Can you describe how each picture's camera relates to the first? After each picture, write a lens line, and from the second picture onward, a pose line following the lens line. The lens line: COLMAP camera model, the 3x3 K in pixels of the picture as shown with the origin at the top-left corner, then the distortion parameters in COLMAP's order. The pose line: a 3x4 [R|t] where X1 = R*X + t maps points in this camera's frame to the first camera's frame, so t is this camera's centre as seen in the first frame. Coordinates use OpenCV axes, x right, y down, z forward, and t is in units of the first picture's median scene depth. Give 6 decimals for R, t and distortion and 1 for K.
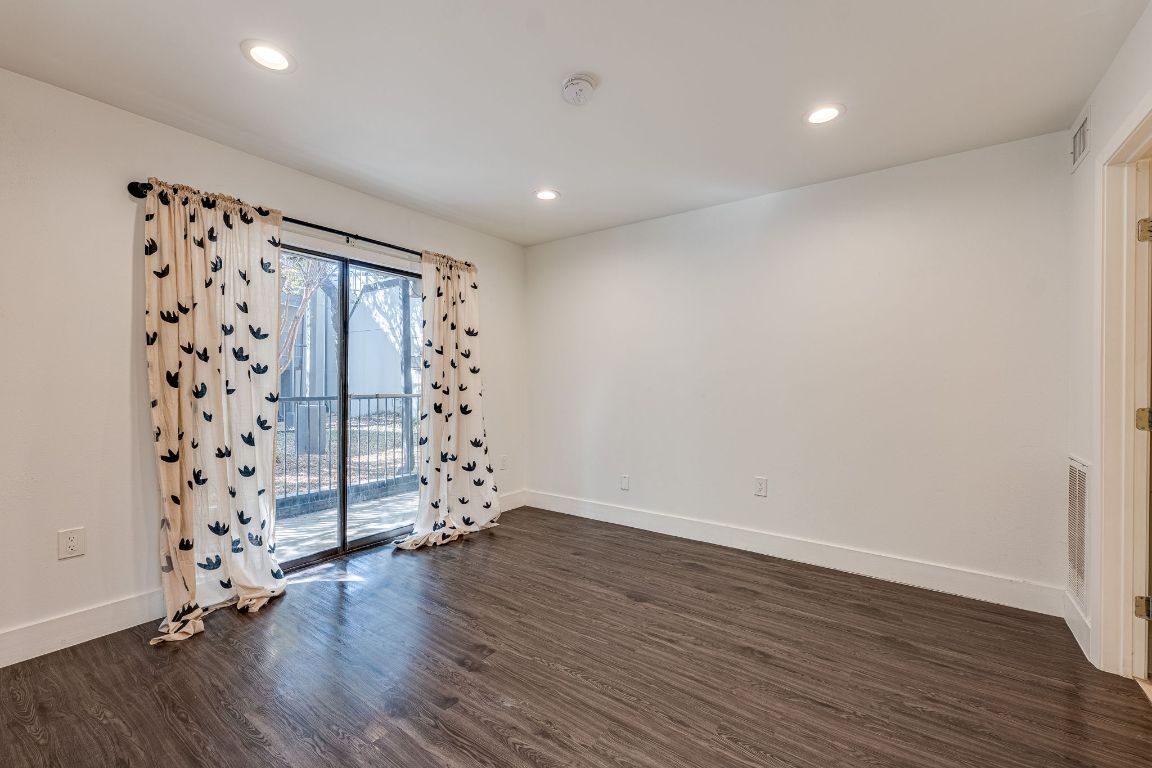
lens RADIAL K [[483.4, 0, 587.0], [0, 483.4, 393.3], [0, 0, 1]] dist [-0.004270, -0.000491]
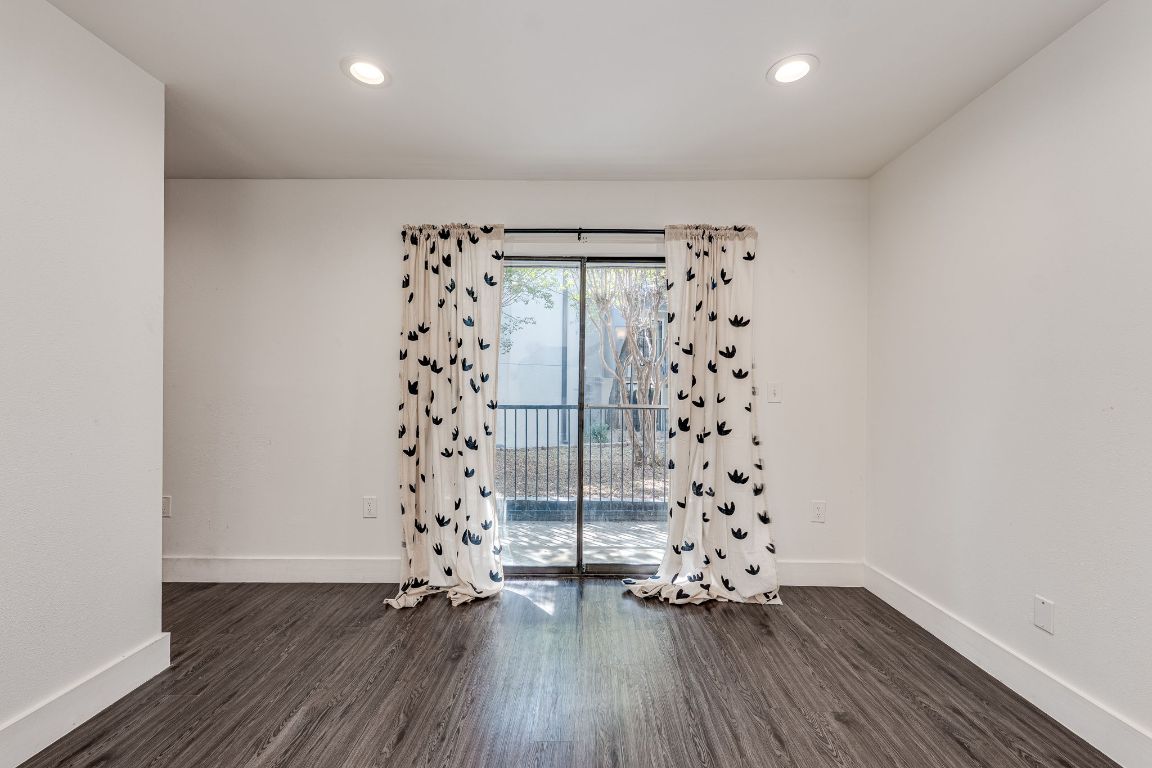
lens RADIAL K [[478.4, 0, 572.0], [0, 478.4, 392.5], [0, 0, 1]] dist [0.000659, -0.000220]
pose [[0.558635, 0.006038, -0.829391, 0.277017], [-0.022804, 0.999707, -0.008082, -0.012383], [0.829100, 0.023428, 0.558610, 0.519222]]
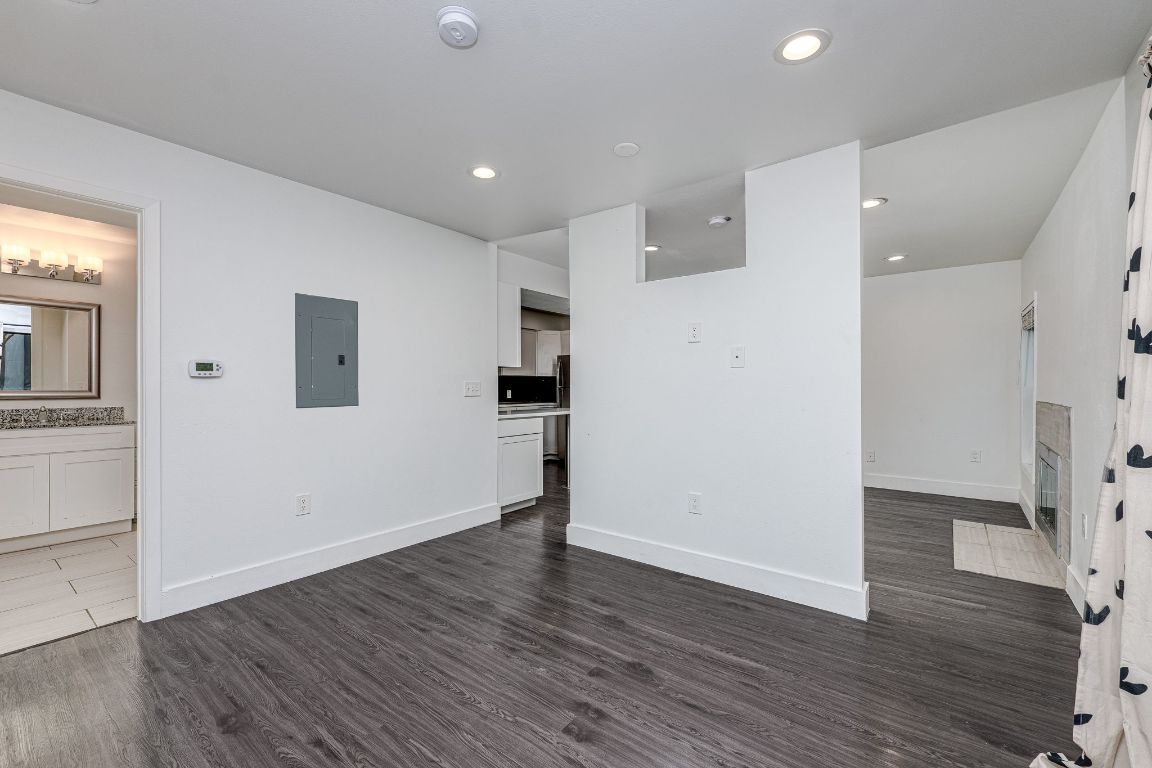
lens RADIAL K [[483.4, 0, 578.7], [0, 483.4, 386.7], [0, 0, 1]] dist [-0.004270, -0.000491]
pose [[-0.998715, -0.004547, 0.050466, -0.182311], [-0.003541, 0.999794, 0.019995, -0.017962], [-0.050547, 0.019791, -0.998526, 1.268709]]
